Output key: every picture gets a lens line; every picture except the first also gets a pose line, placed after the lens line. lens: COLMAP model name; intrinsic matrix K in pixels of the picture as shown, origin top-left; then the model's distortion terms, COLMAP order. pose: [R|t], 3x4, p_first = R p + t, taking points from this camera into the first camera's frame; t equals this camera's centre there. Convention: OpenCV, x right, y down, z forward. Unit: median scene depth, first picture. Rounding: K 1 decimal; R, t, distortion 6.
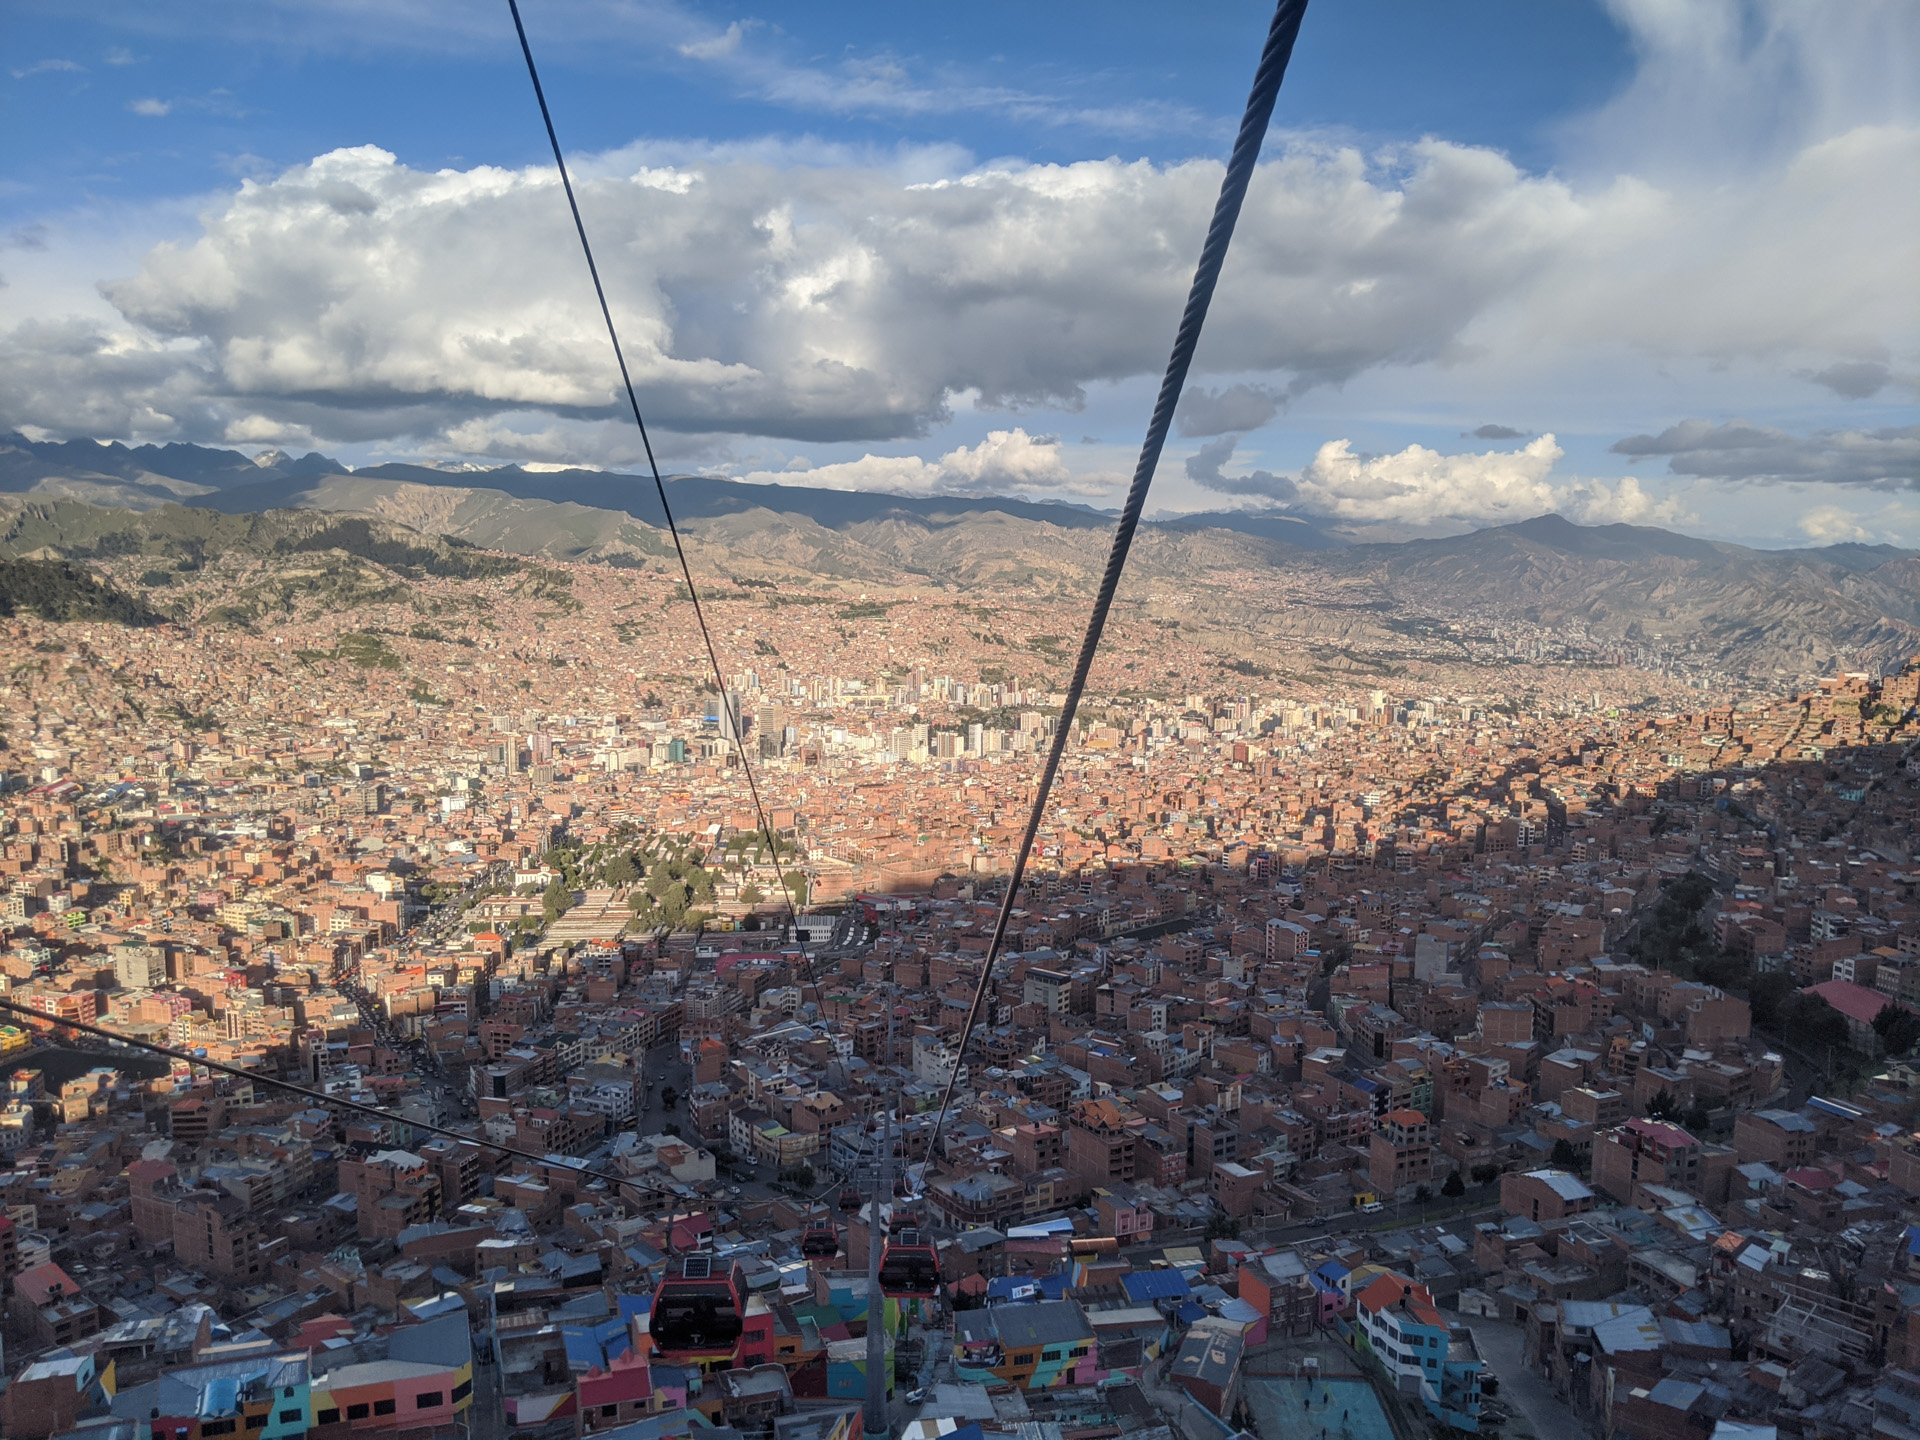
lens RADIAL K [[1532.8, 0, 961.9], [0, 1532.8, 725.7], [0, 0, 1]] dist [-0.002982, -0.035258]
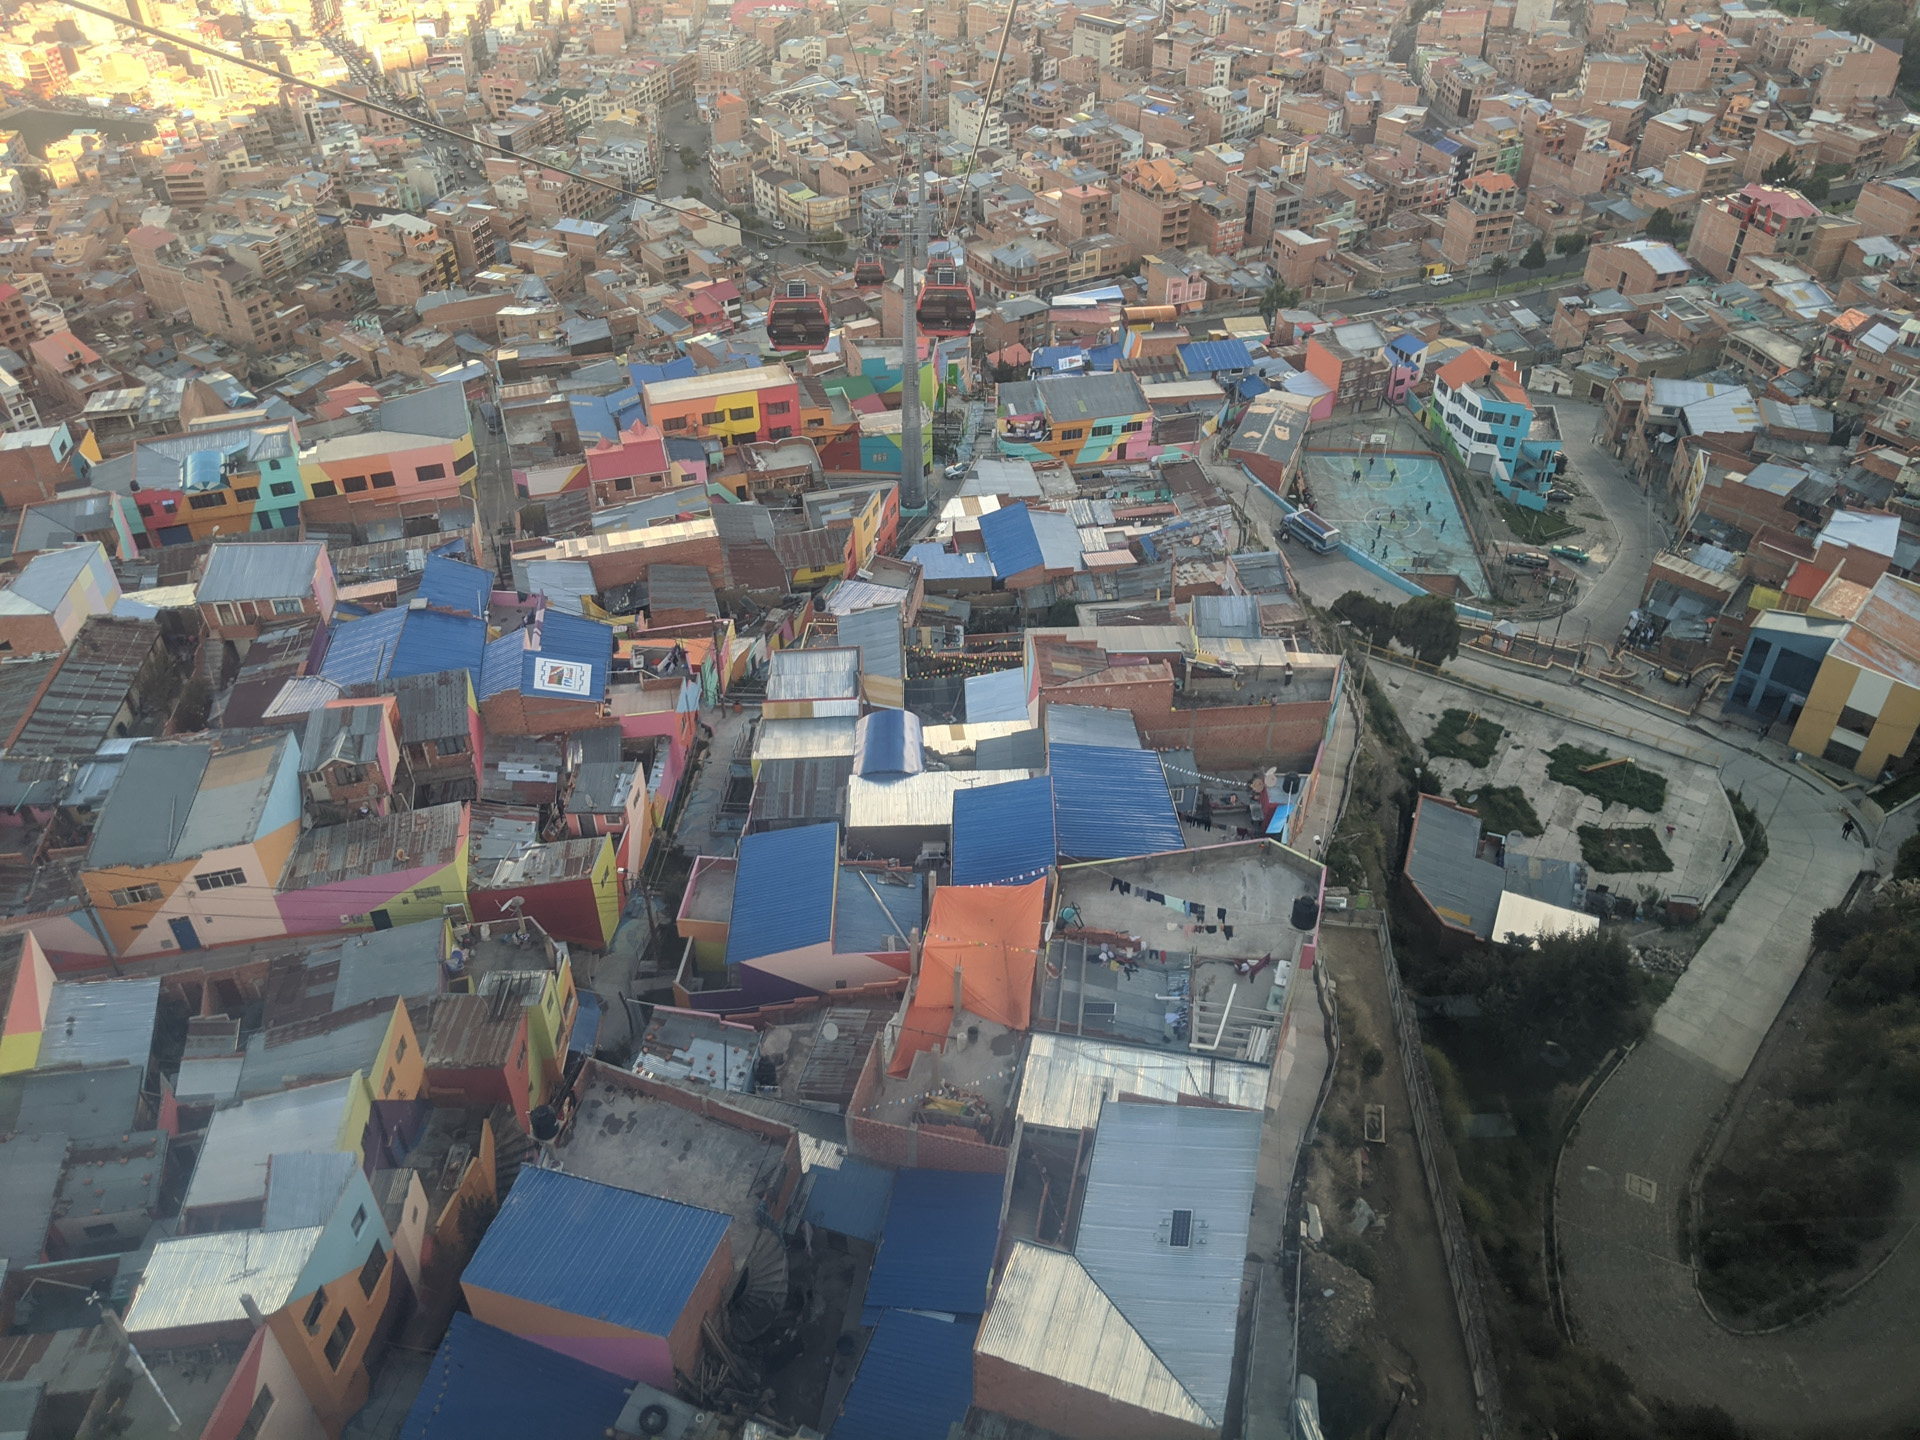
lens RADIAL K [[1525.3, 0, 962.7], [0, 1525.3, 690.6], [0, 0, 1]] dist [-0.021926, 0.008404]
pose [[0.999728, 0.011641, -0.020223, -0.001738], [0.001063, 0.843048, 0.537837, 0.018685], [0.023310, -0.537712, 0.842806, 0.052062]]
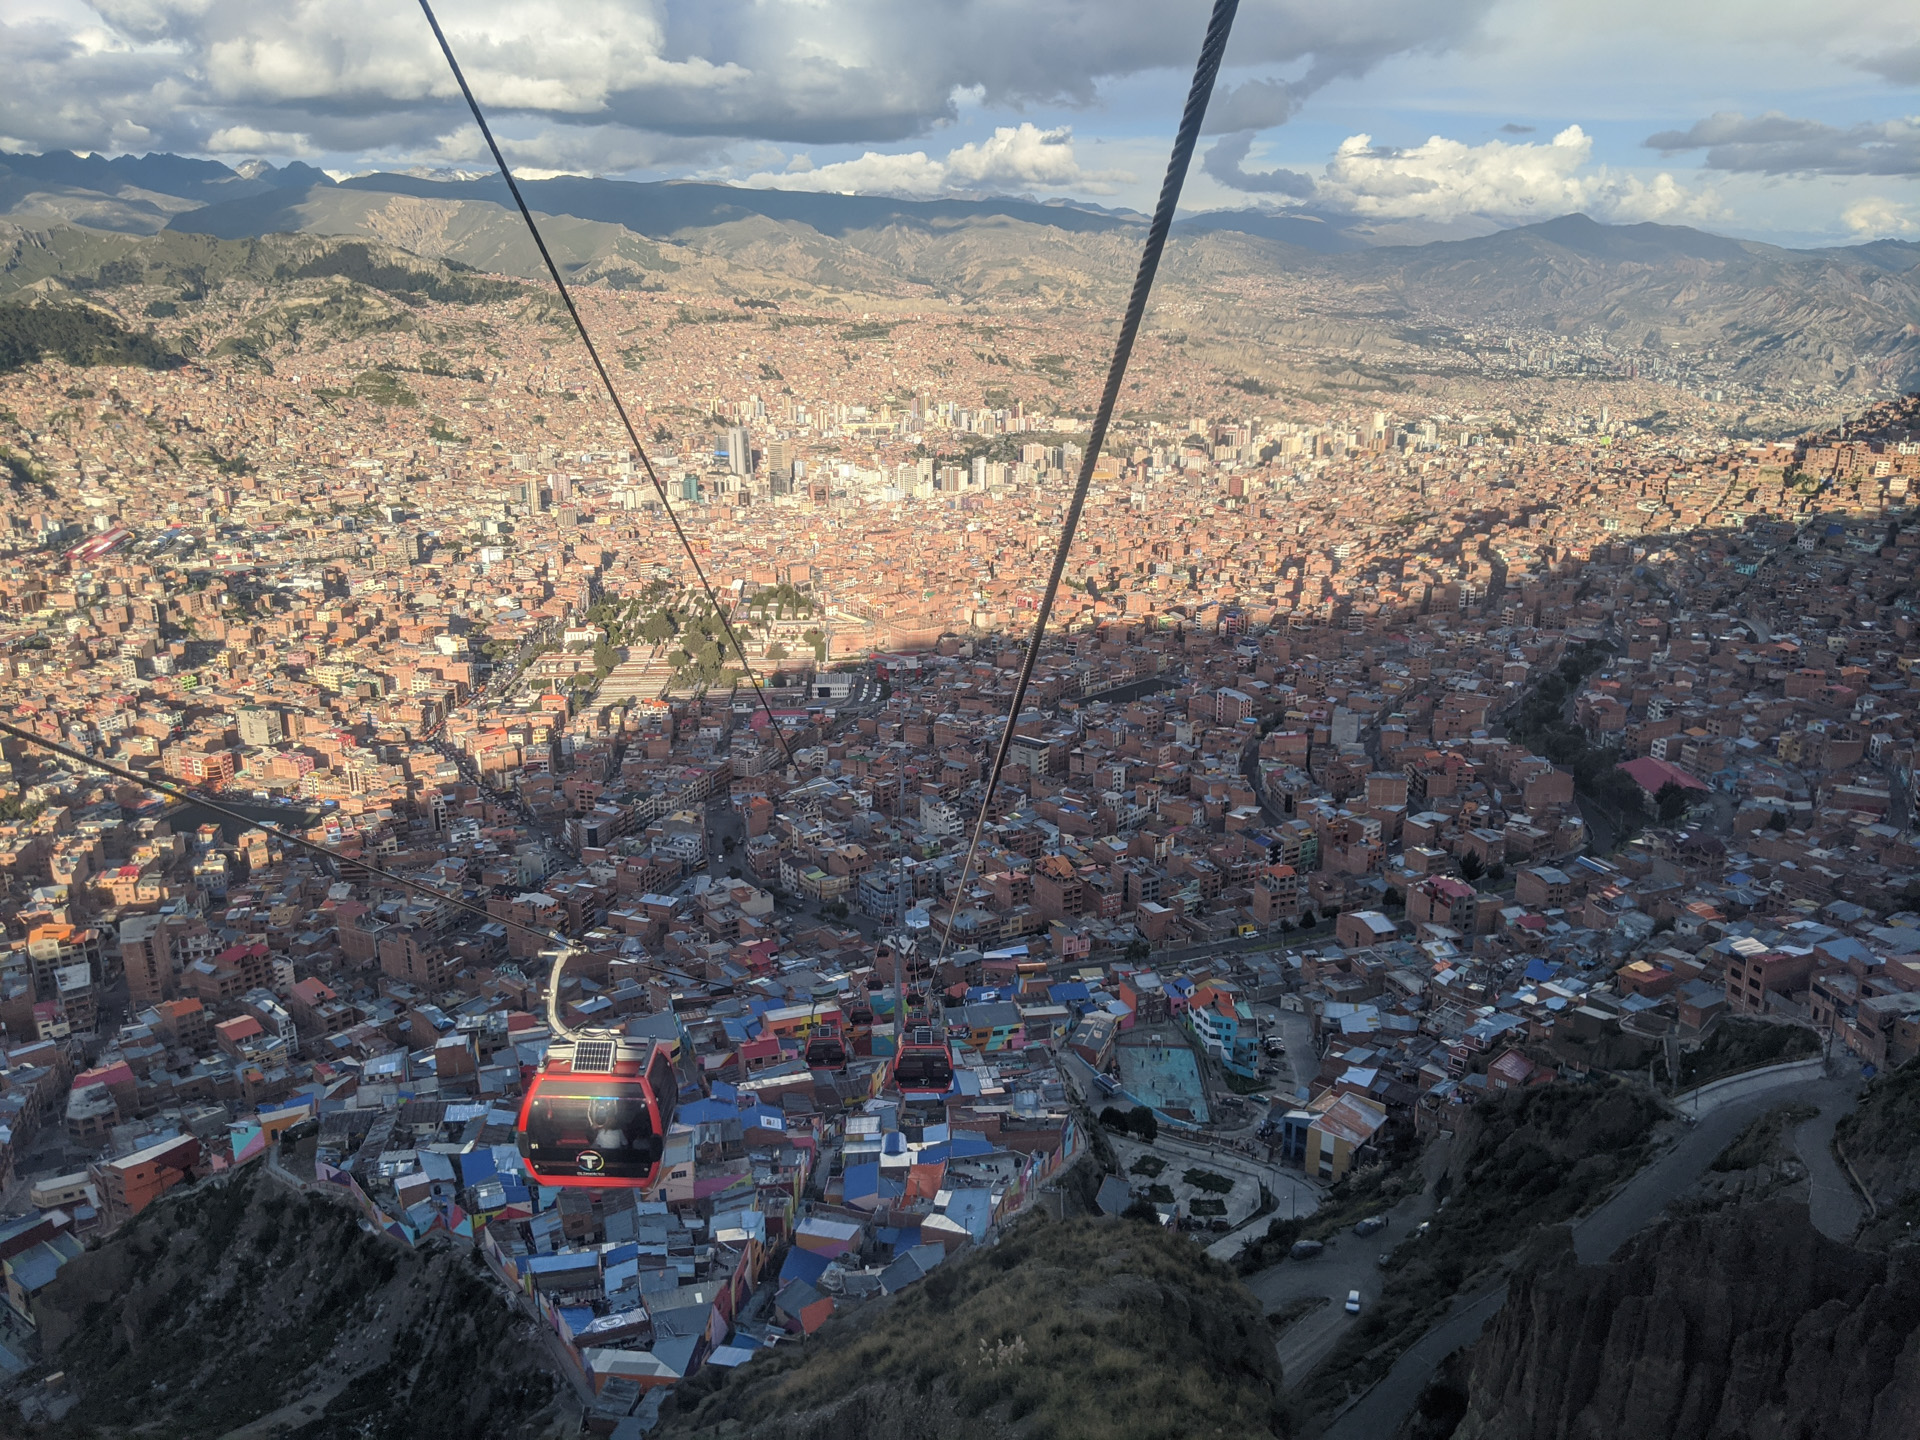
lens RADIAL K [[1547.4, 0, 943.4], [0, 1547.4, 705.0], [0, 0, 1]] dist [0.002471, -0.046304]
pose [[0.999830, -0.006118, -0.017406, 0.010434], [0.009079, 0.984442, 0.175475, -0.097743], [0.016061, -0.175603, 0.984330, -0.245682]]
